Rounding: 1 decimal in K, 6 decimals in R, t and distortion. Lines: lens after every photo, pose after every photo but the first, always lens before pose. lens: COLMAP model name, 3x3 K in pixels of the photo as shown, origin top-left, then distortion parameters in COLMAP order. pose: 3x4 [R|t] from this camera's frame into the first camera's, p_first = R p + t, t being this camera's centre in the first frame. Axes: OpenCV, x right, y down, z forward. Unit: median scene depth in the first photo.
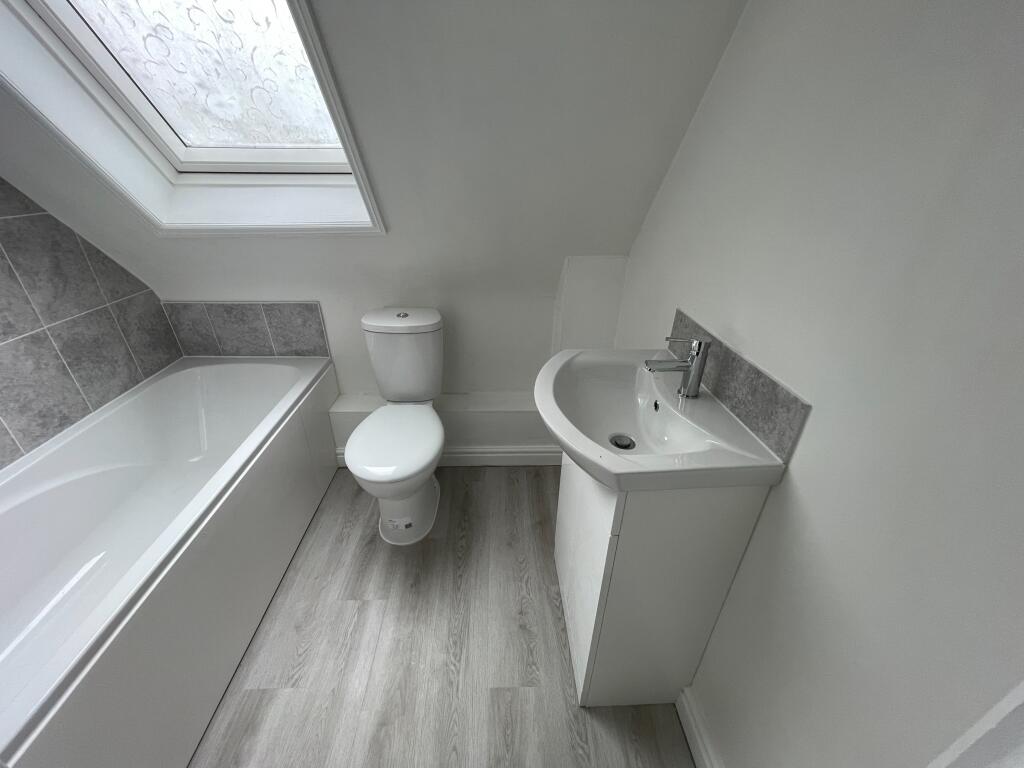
lens RADIAL K [[411.7, 0, 508.7], [0, 411.7, 382.9], [0, 0, 1]] dist [-0.001095, -0.000240]
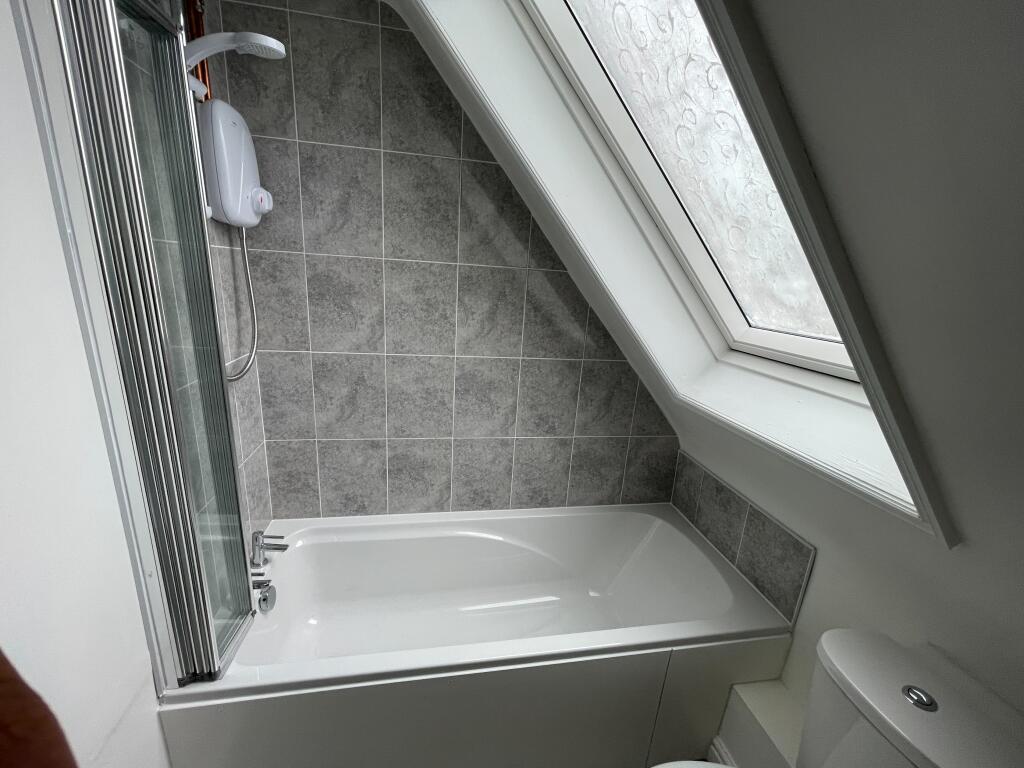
lens RADIAL K [[411.7, 0, 510.8], [0, 411.7, 388.3], [0, 0, 1]] dist [-0.001095, -0.000240]
pose [[0.126903, 0.270107, -0.954431, 0.027431], [-0.514046, 0.840827, 0.169609, -0.343260], [0.848323, 0.469098, 0.245551, 0.404477]]
